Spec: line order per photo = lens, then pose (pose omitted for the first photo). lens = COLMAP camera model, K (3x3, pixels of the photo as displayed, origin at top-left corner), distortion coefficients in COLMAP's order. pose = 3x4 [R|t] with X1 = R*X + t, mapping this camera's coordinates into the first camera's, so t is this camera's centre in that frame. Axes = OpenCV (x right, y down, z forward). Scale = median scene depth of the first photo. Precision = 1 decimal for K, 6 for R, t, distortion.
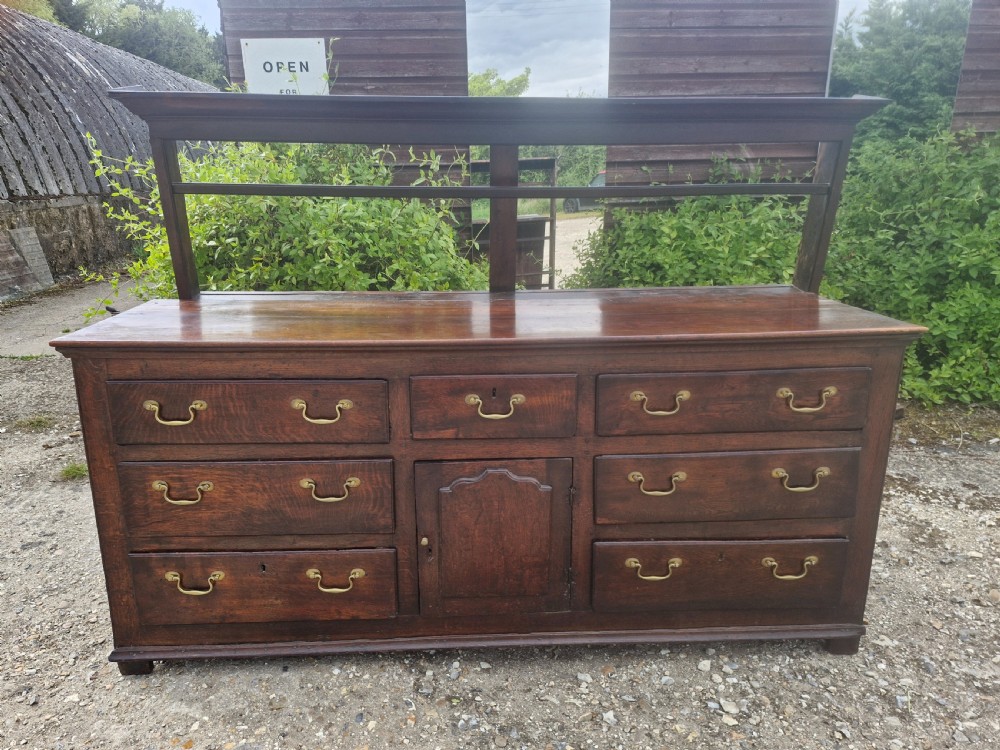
lens RADIAL K [[703.0, 0, 484.5], [0, 703.0, 372.7], [0, 0, 1]] dist [0.037717, -0.027011]
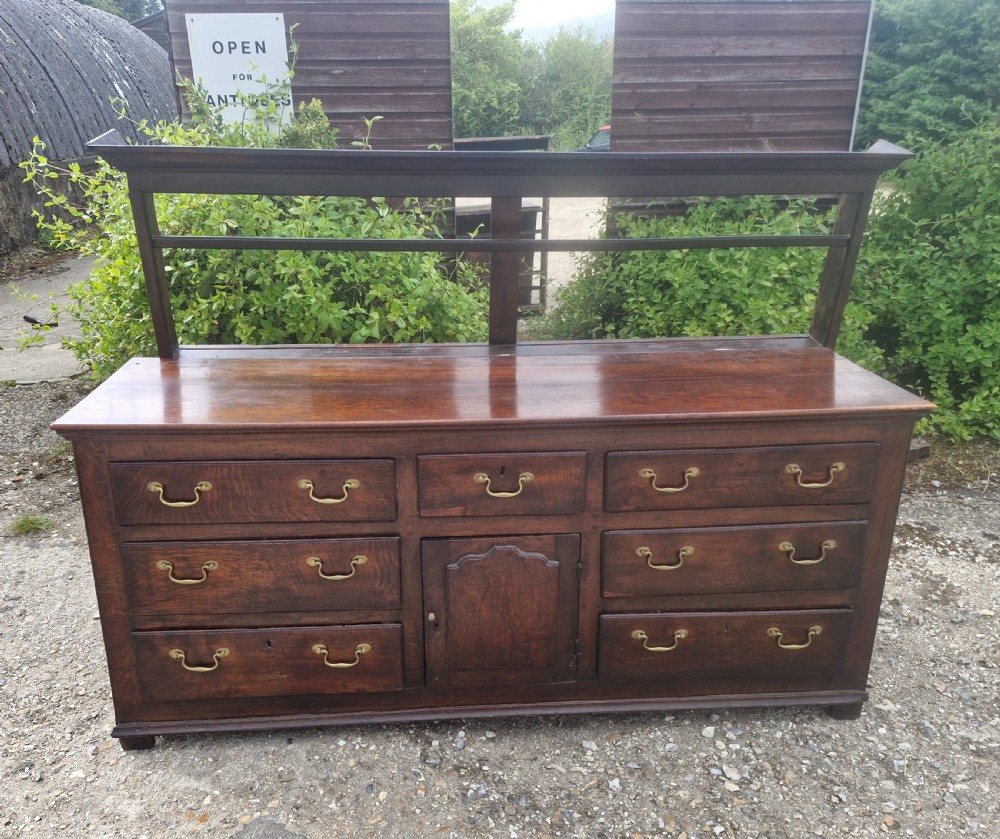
lens RADIAL K [[845.4, 0, 477.4], [0, 845.4, 430.4], [0, 0, 1]] dist [0.057991, -0.054828]
pose [[0.999624, -0.004602, 0.027049, -0.049675], [0.002458, 0.996891, 0.078753, -0.113093], [-0.027327, -0.078657, 0.996527, -0.169433]]
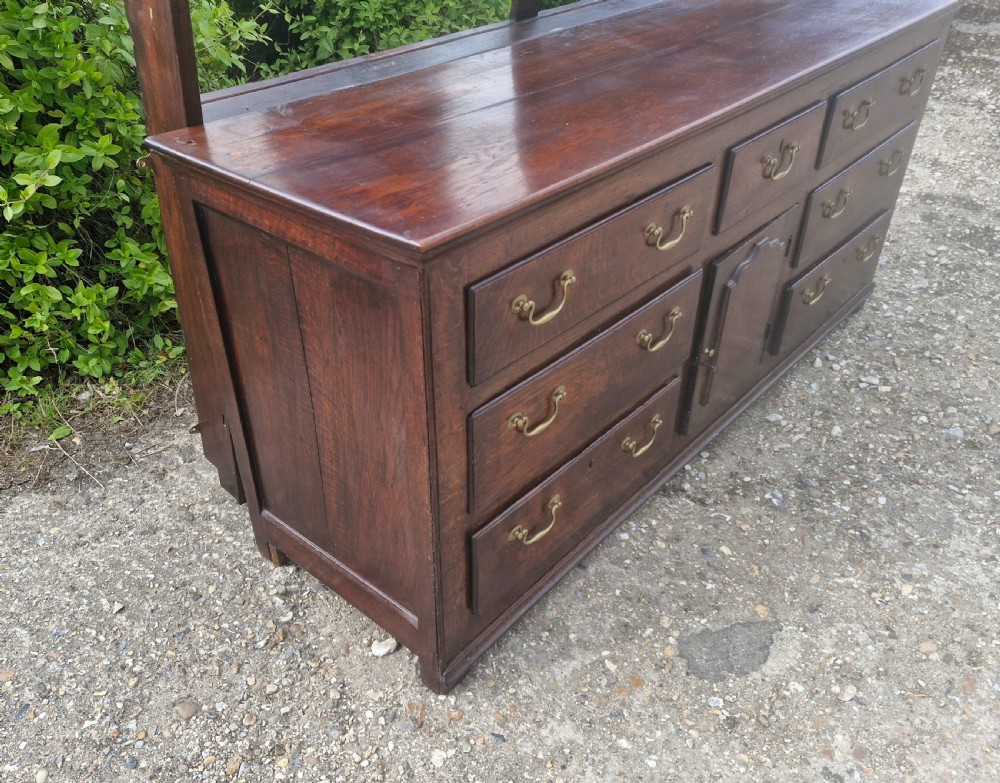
lens RADIAL K [[809.1, 0, 476.8], [0, 809.1, 428.9], [0, 0, 1]] dist [0.068506, -0.072128]
pose [[0.690491, -0.432891, 0.579507, -0.856986], [0.193632, 0.882533, 0.428535, -0.147364], [-0.696943, -0.183688, 0.693202, 0.480085]]
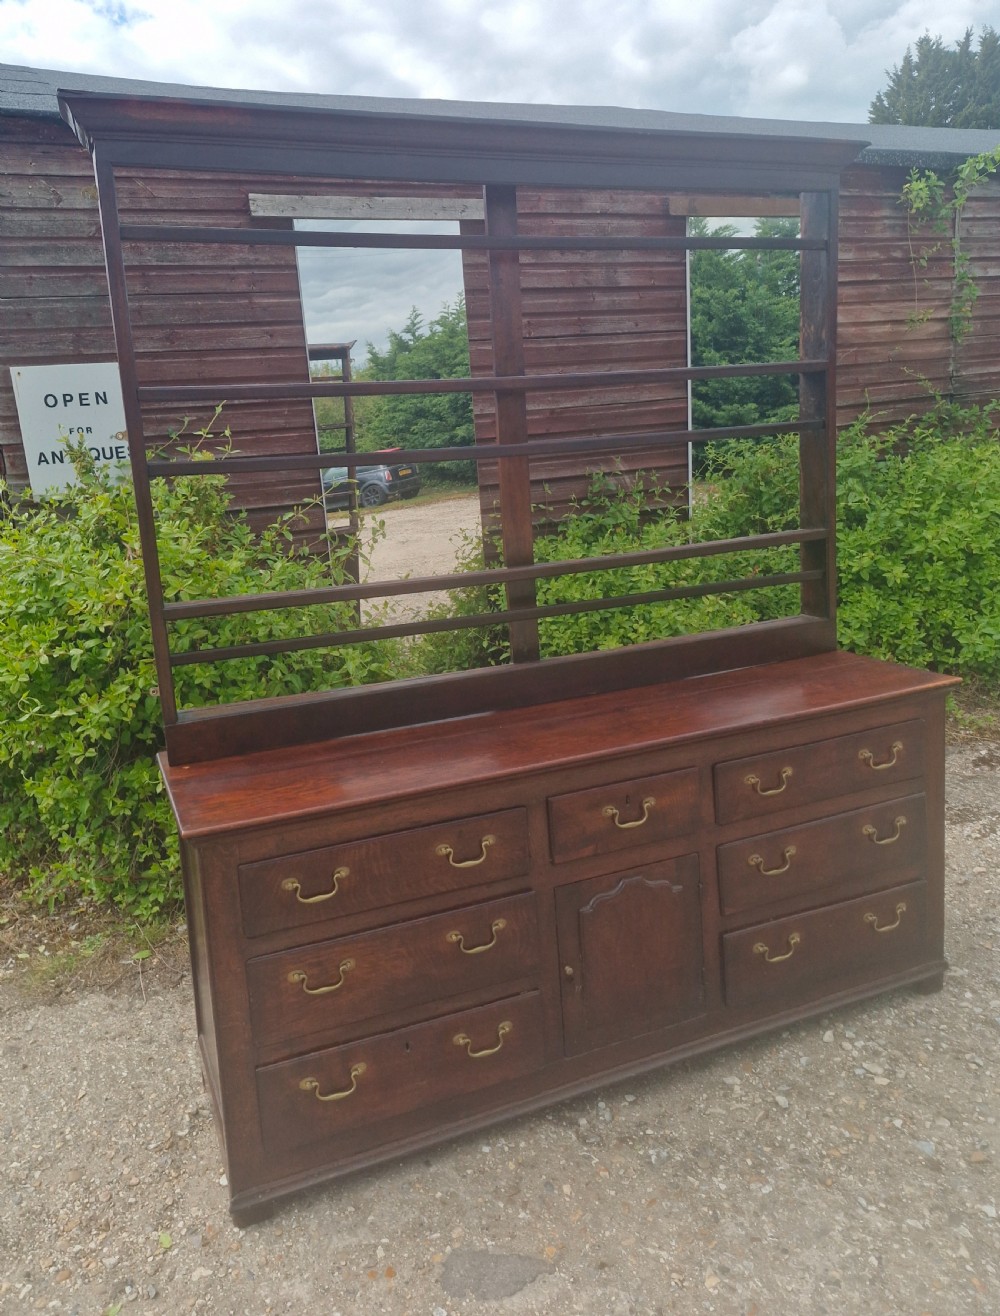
lens RADIAL K [[999.3, 0, 470.7], [0, 999.3, 591.0], [0, 0, 1]] dist [0.038370, -0.028464]
pose [[0.940308, -0.108335, 0.322621, -0.566572], [0.145368, 0.985004, -0.092927, -0.150056], [-0.307716, 0.134279, 0.941956, -0.272329]]
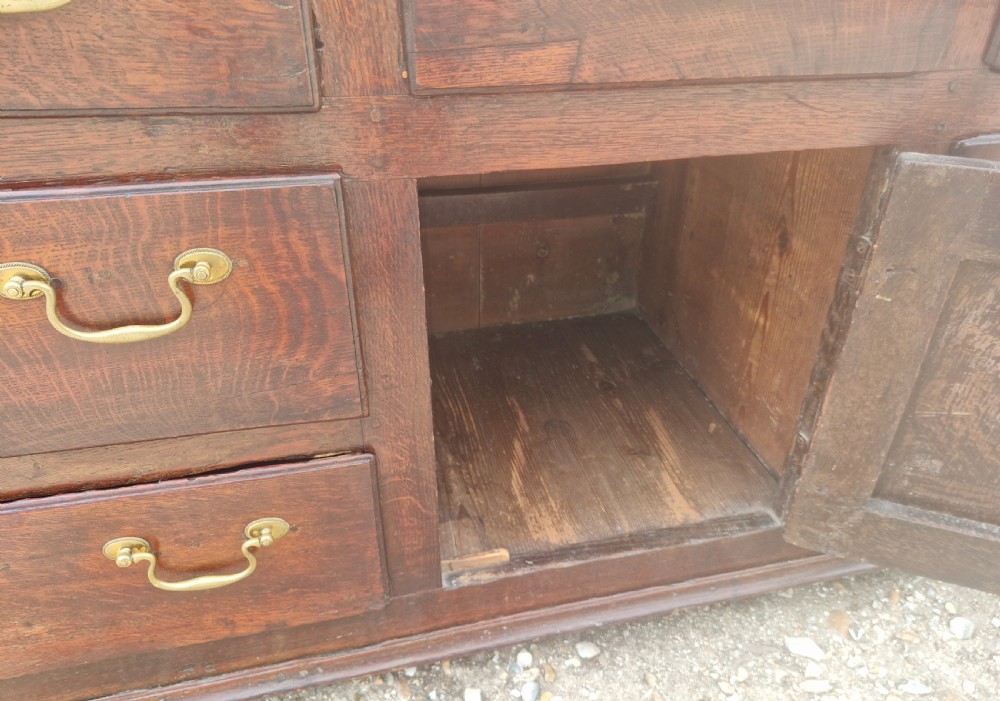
lens RADIAL K [[713.4, 0, 509.6], [0, 713.4, 382.0], [0, 0, 1]] dist [0.007711, -0.010992]
pose [[0.978031, -0.098600, 0.183665, -0.118512], [0.032989, 0.943169, 0.330671, 0.103766], [-0.205831, -0.317348, 0.925702, 0.664993]]
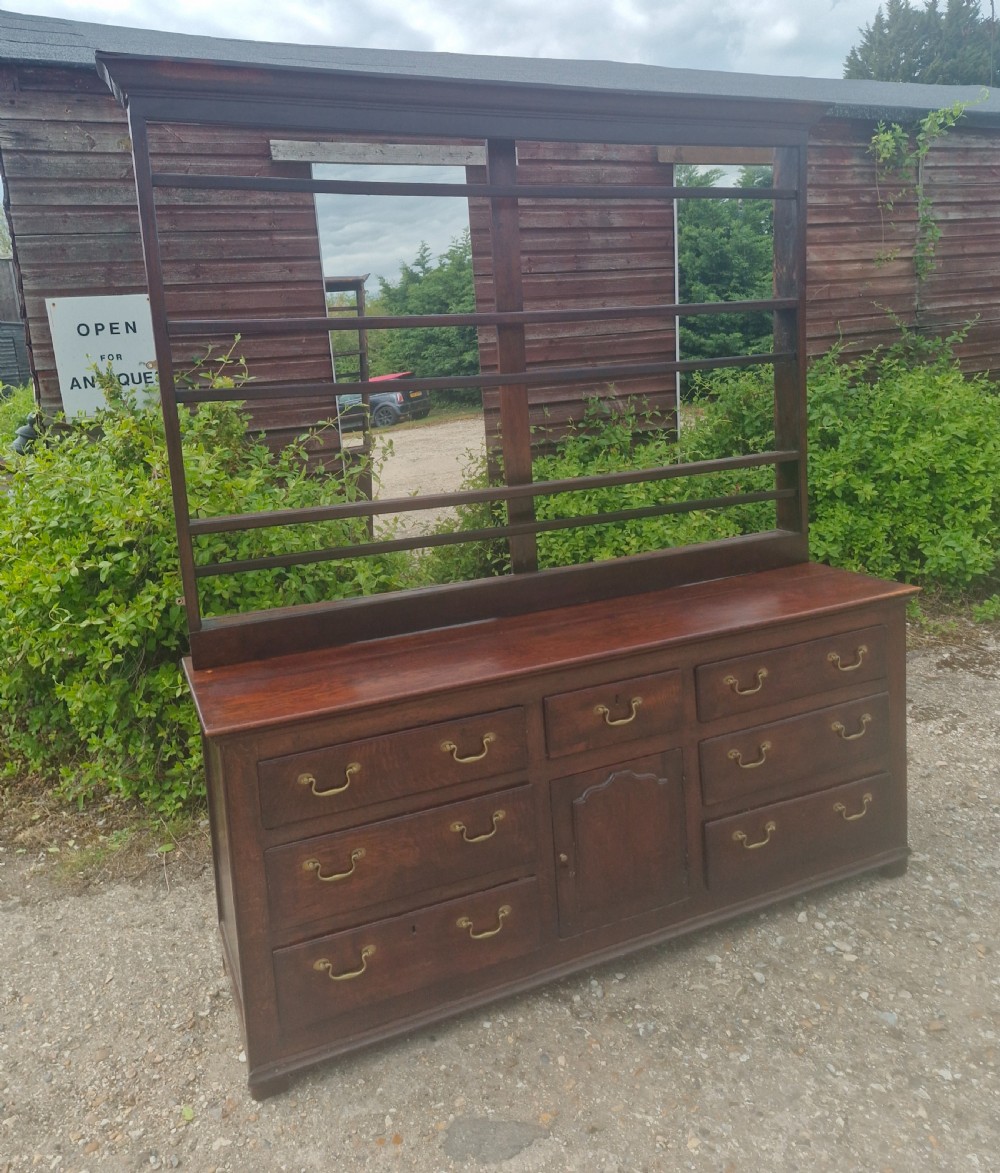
lens RADIAL K [[938.3, 0, 498.4], [0, 938.3, 489.0], [0, 0, 1]] dist [0.035172, -0.025671]
pose [[0.932798, -0.101676, 0.345760, -0.571214], [0.147090, 0.983244, -0.107684, -0.148588], [-0.329018, 0.151305, 0.932123, -0.303351]]
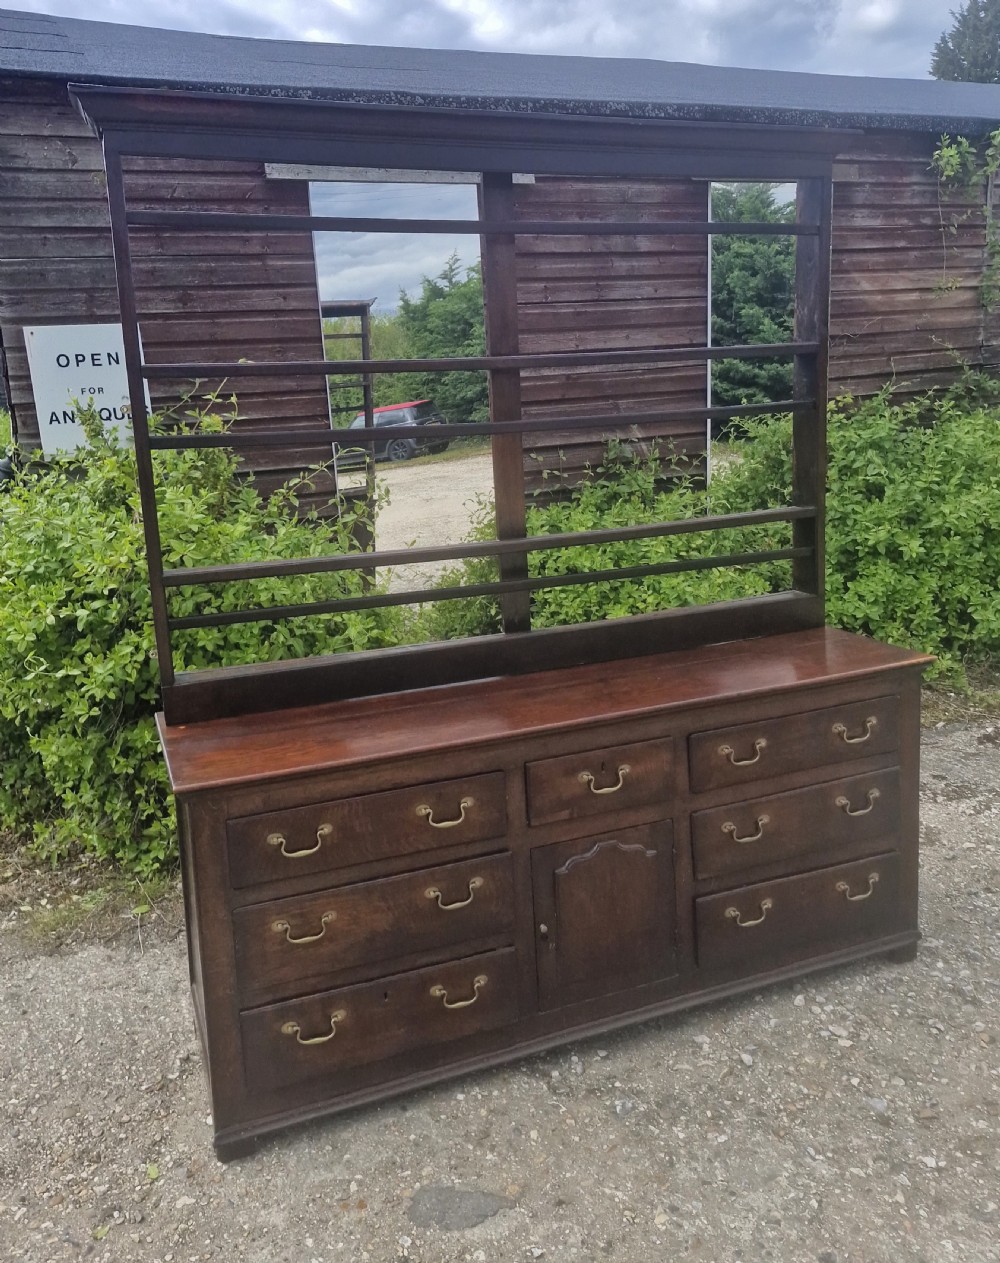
lens RADIAL K [[1048.3, 0, 493.5], [0, 1048.3, 557.9], [0, 0, 1]] dist [0.055615, -0.057457]
pose [[0.945617, -0.092499, 0.311853, -0.543785], [0.125518, 0.988227, -0.087483, -0.148104], [-0.300090, 0.121869, 0.946094, -0.411172]]
